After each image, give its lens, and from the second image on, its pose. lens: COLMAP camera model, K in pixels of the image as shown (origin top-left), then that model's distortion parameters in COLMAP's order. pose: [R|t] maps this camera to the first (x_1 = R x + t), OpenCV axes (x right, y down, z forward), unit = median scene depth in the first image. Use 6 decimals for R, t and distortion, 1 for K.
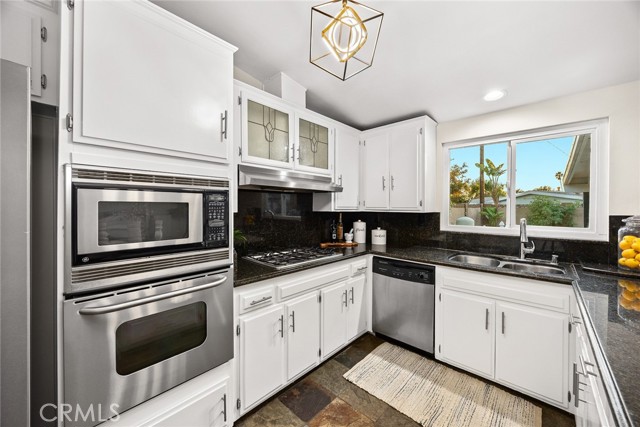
lens RADIAL K [[262.1, 0, 320.3], [0, 262.1, 208.7], [0, 0, 1]] dist [-0.003199, 0.000066]
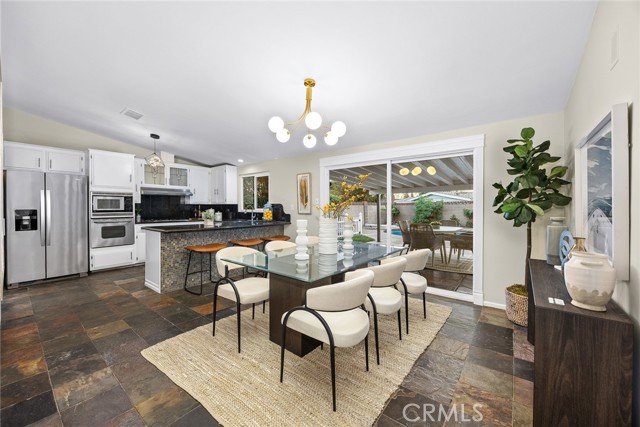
lens RADIAL K [[254.1, 0, 302.2], [0, 254.1, 209.0], [0, 0, 1]] dist [0.001796, 0.000019]
pose [[0.996630, -0.003189, 0.081972, 1.079339], [0.002803, 0.999984, 0.004823, 0.062332], [-0.081986, -0.004577, 0.996623, -1.710247]]
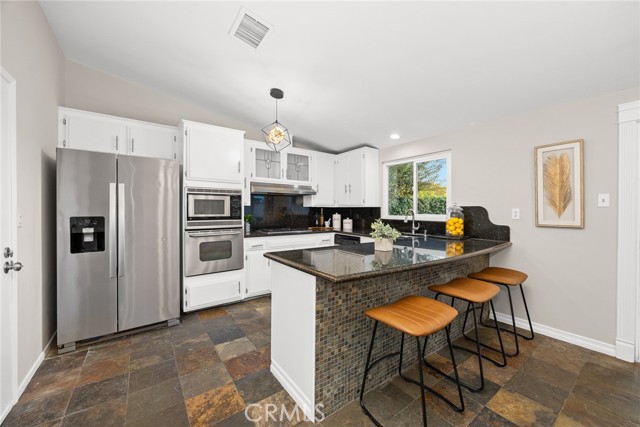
lens RADIAL K [[262.1, 0, 323.0], [0, 262.1, 211.3], [0, 0, 1]] dist [-0.003199, 0.000066]
pose [[0.986345, -0.000029, -0.164692, 0.478665], [0.000225, 0.999999, 0.001169, 0.047489], [0.164692, -0.001191, 0.986344, -0.750325]]
